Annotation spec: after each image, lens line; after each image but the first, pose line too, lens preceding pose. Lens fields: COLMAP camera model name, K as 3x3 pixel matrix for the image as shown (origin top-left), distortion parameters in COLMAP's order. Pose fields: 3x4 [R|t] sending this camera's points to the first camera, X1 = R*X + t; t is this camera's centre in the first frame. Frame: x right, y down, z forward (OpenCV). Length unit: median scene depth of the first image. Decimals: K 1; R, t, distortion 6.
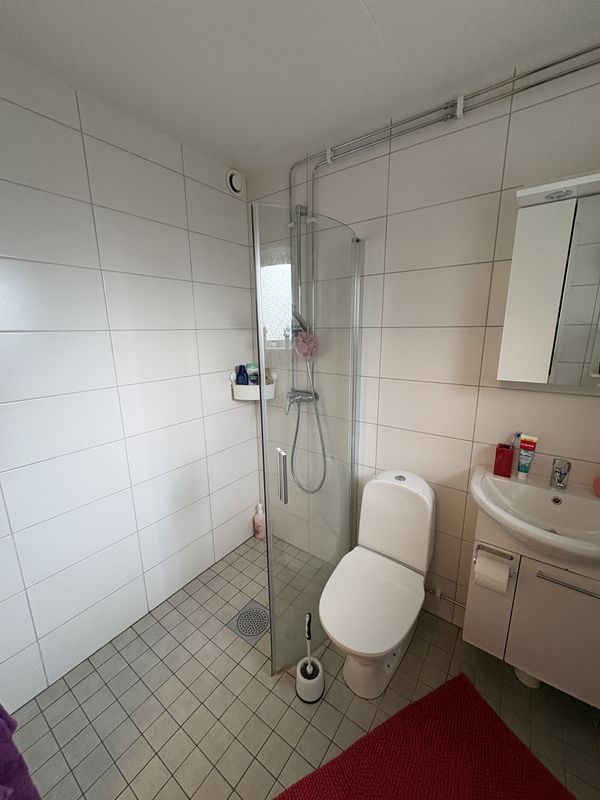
lens RADIAL K [[320.8, 0, 299.0], [0, 320.8, 400.3], [0, 0, 1]] dist [0.004429, -0.000829]
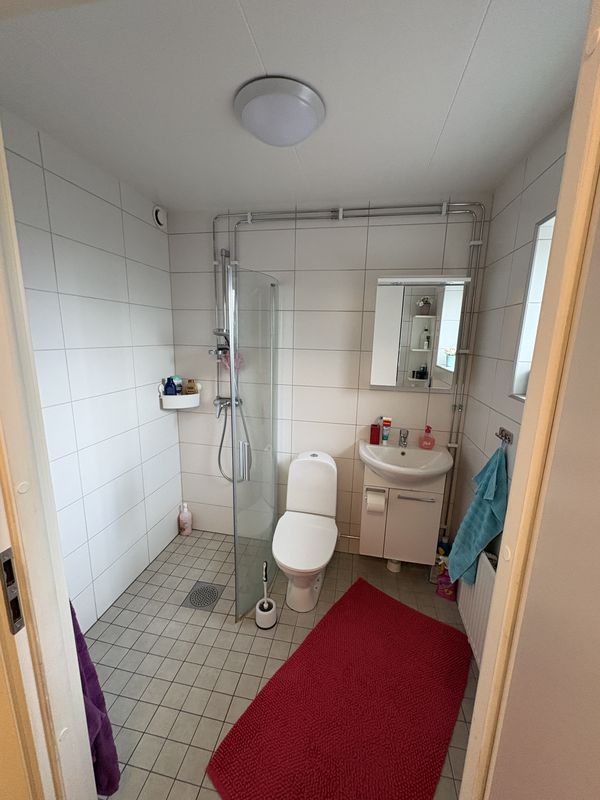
lens RADIAL K [[320.8, 0, 298.4], [0, 320.8, 400.8], [0, 0, 1]] dist [0.004429, -0.000829]
pose [[0.905835, -0.052803, 0.420326, -0.329363], [0.060258, 0.998173, -0.004467, 0.003733], [-0.419322, 0.029375, 0.907362, -0.263963]]
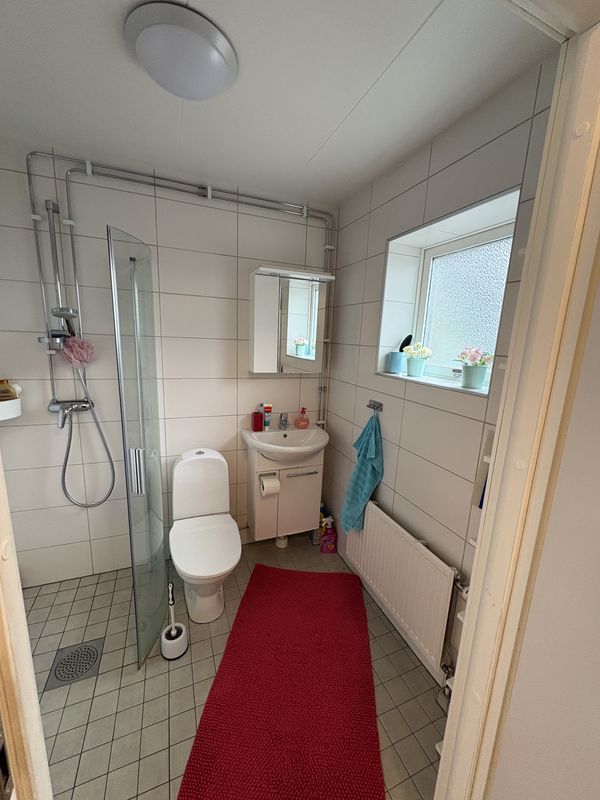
lens RADIAL K [[320.8, 0, 299.2], [0, 320.8, 401.8], [0, 0, 1]] dist [0.004429, -0.000829]
pose [[0.527371, -0.134622, 0.838902, -0.538111], [0.140416, 0.987600, 0.070213, 0.000945], [-0.837952, 0.080767, 0.539735, -0.062286]]
